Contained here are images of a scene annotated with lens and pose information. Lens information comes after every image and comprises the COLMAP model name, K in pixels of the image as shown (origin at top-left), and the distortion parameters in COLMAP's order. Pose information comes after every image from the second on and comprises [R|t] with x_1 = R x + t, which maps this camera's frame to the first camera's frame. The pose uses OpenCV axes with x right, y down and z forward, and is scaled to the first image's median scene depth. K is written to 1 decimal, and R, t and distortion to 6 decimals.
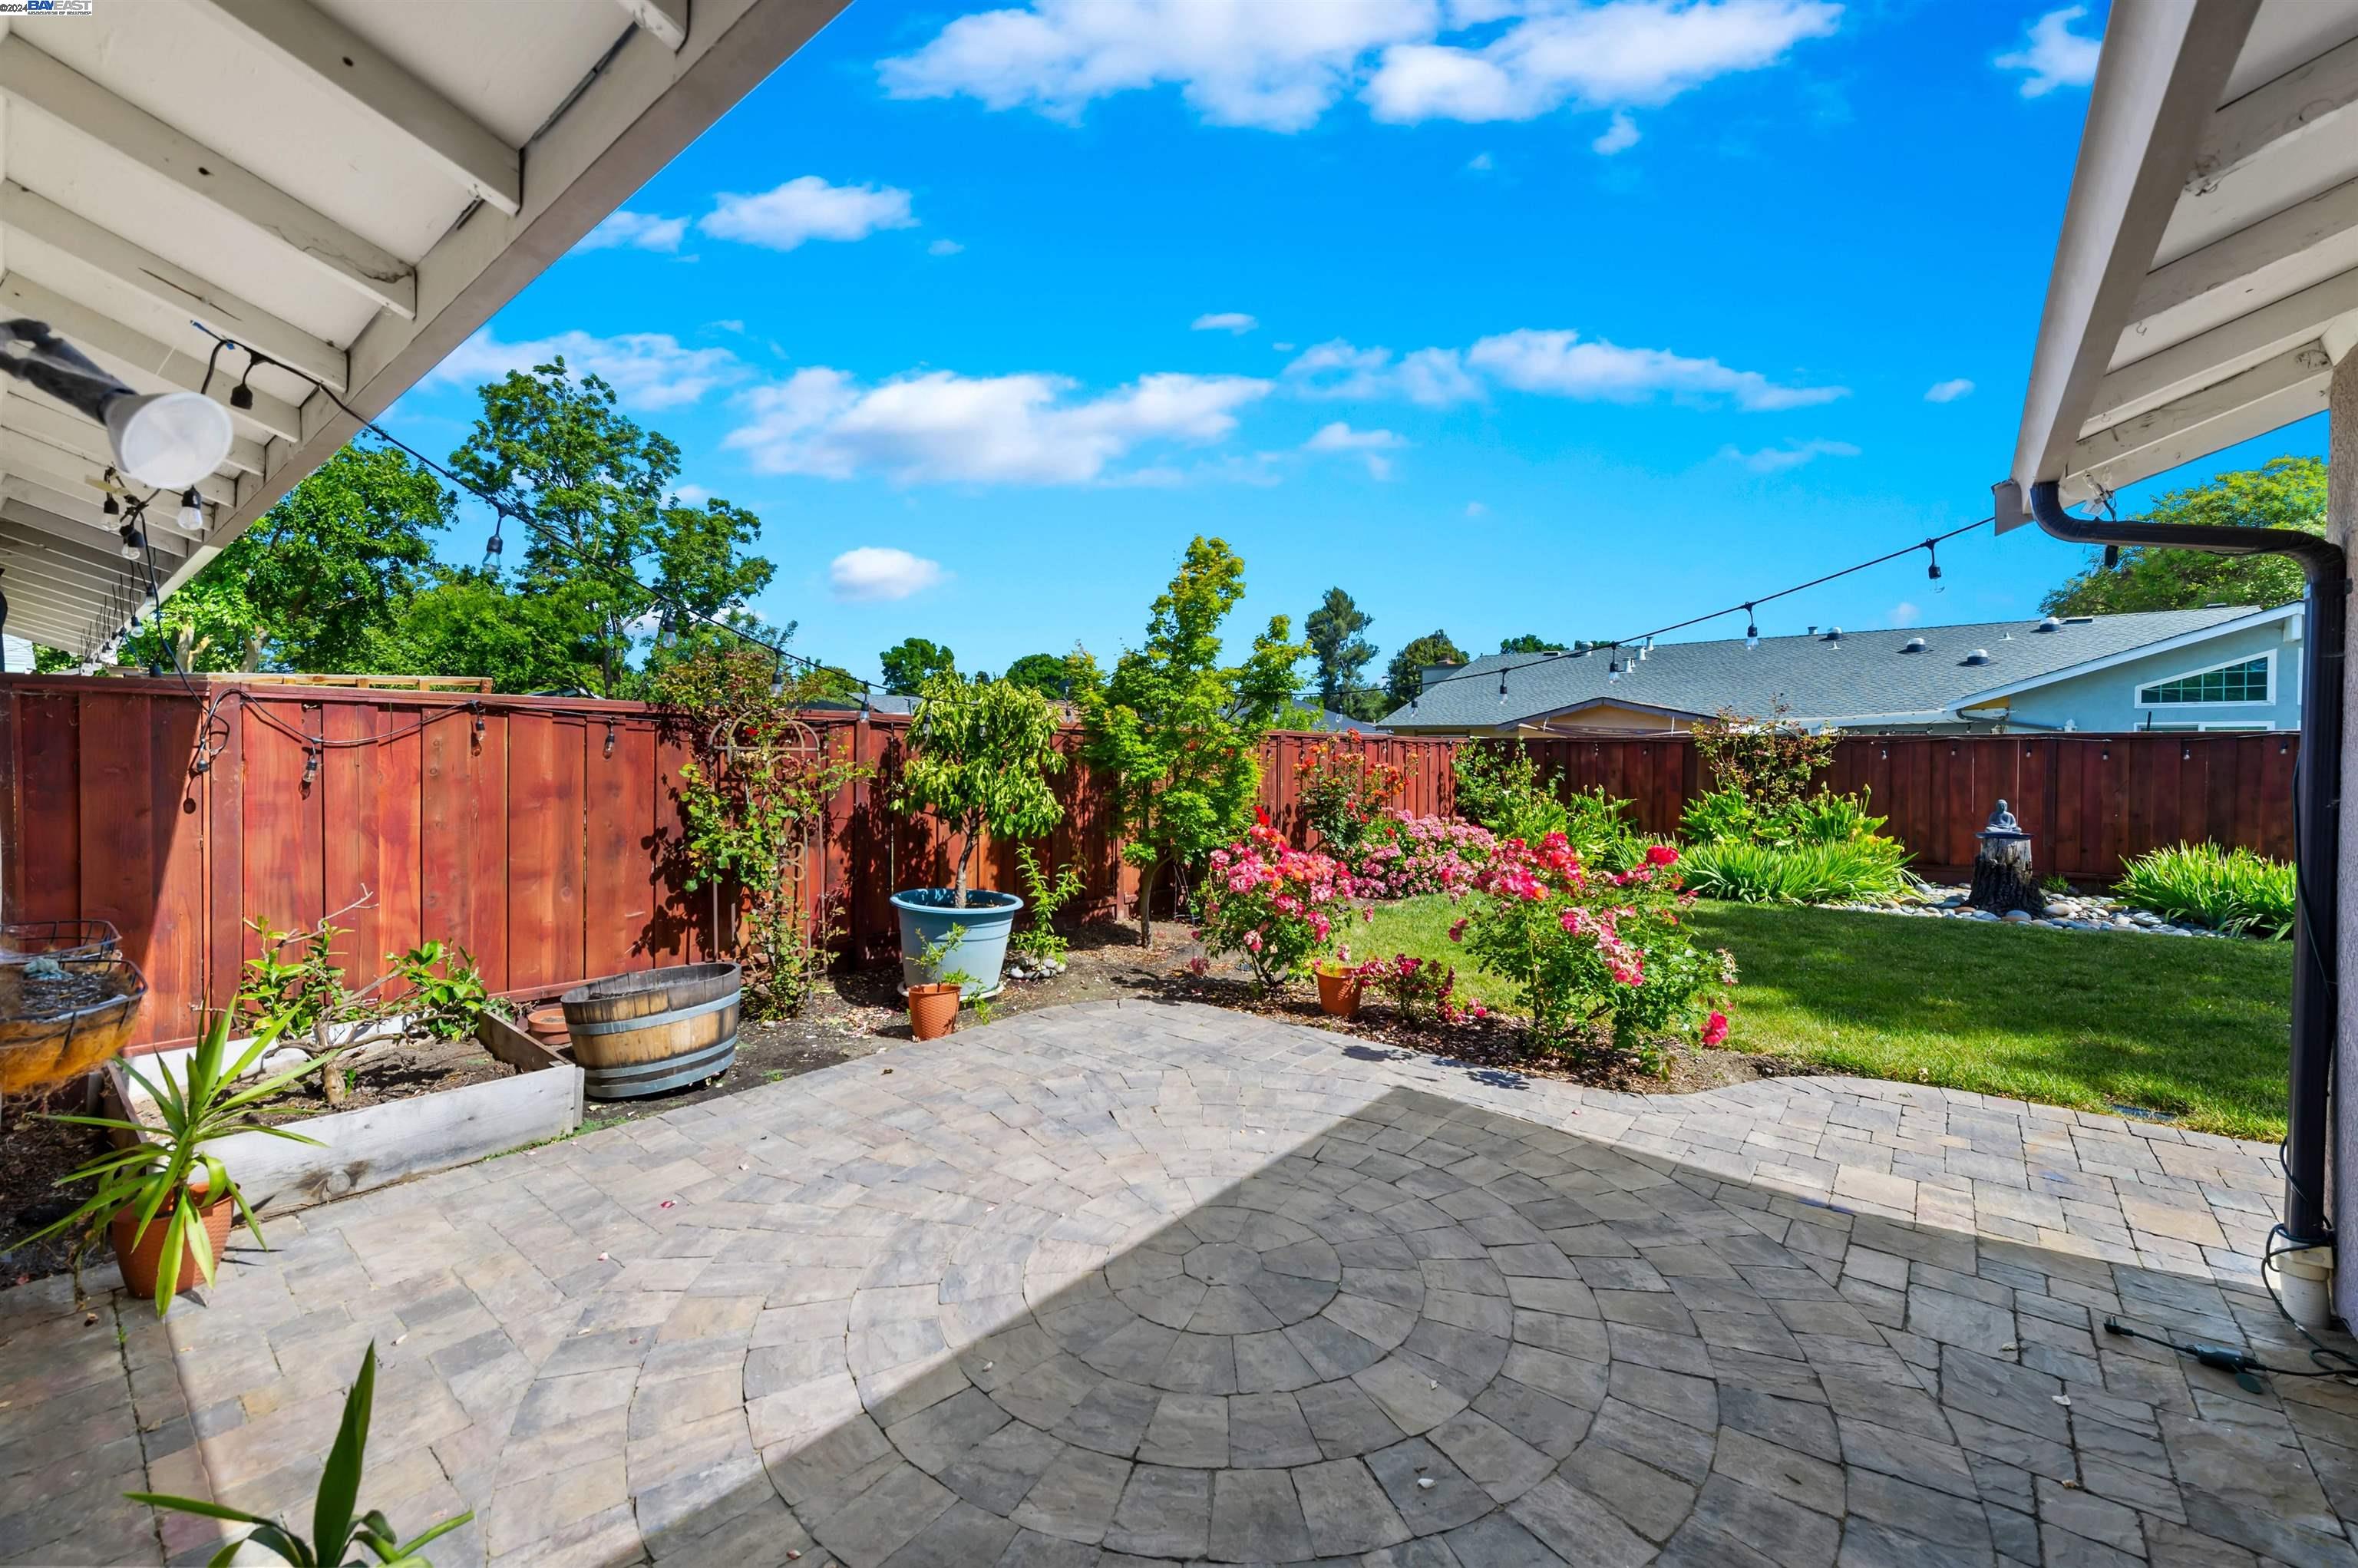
lens RADIAL K [[946.6, 0, 1178.8], [0, 946.6, 776.2], [0, 0, 1]] dist [0.002387, -0.000453]
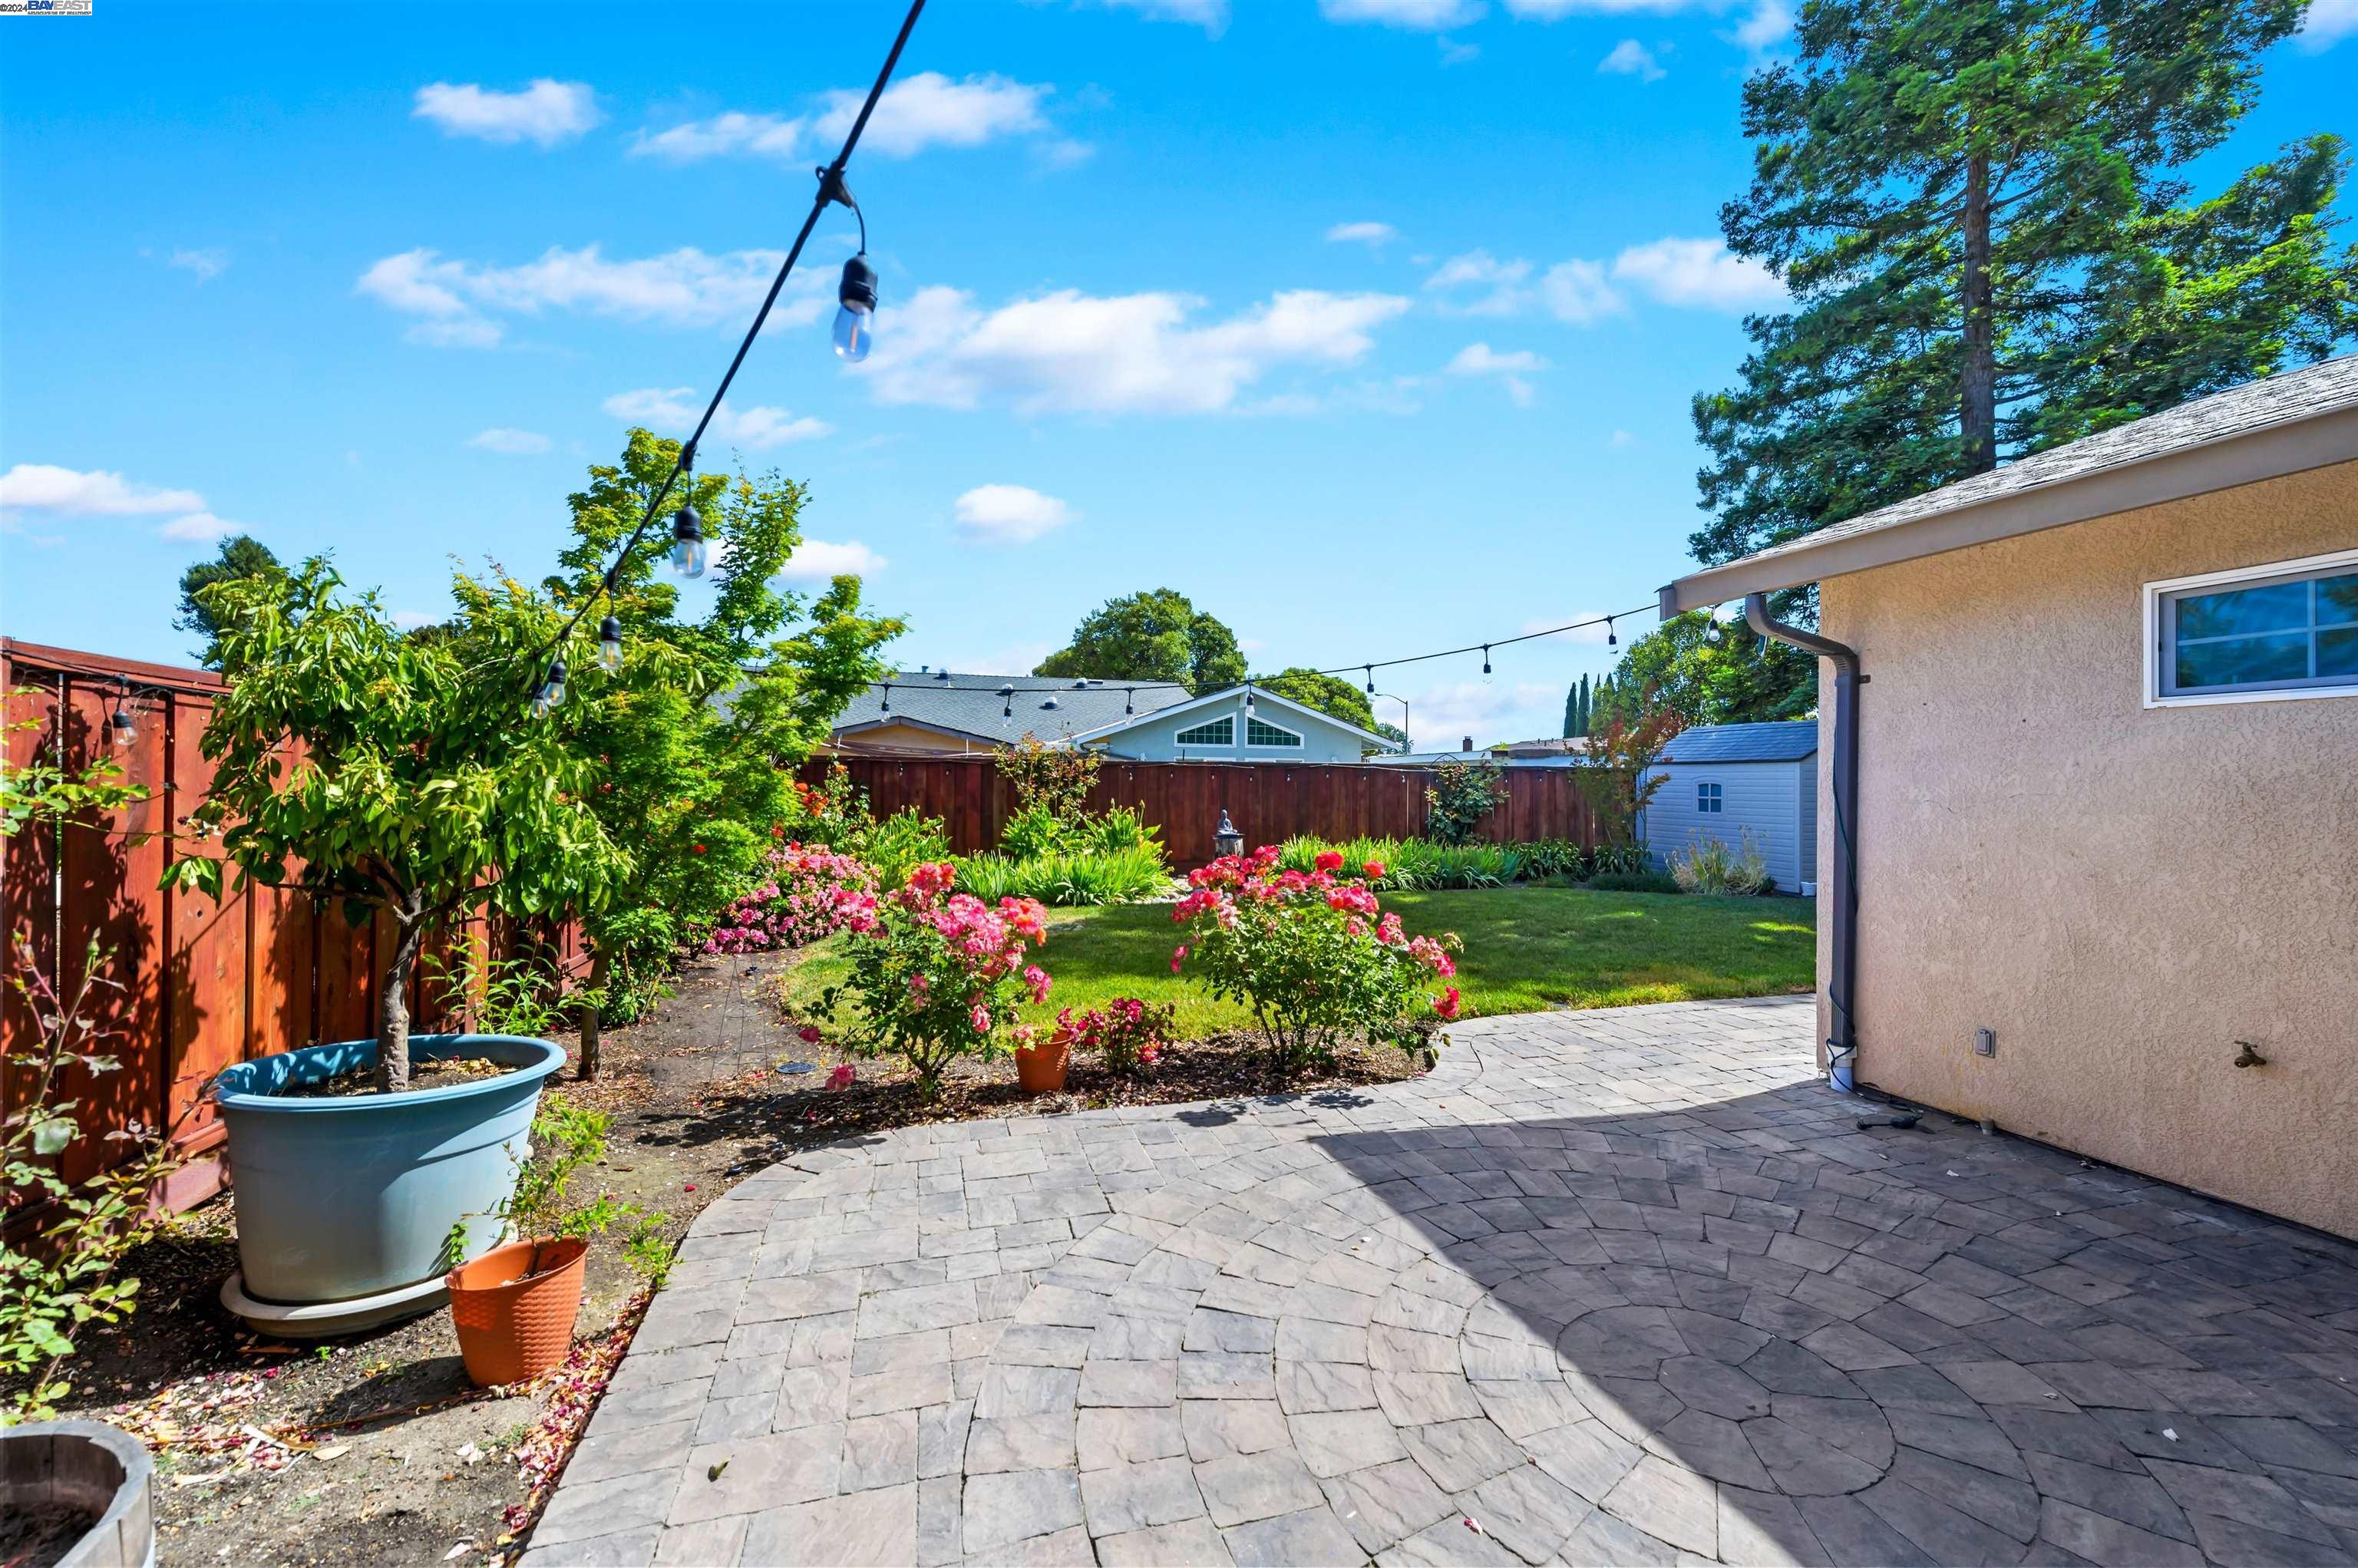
lens RADIAL K [[946.6, 0, 1178.8], [0, 946.6, 776.2], [0, 0, 1]] dist [0.002387, -0.000453]
pose [[0.567122, 0.008528, 0.823590, -0.571176], [0.012362, 0.999746, -0.018865, 0.002751], [-0.823541, 0.020880, 0.566872, 0.587008]]
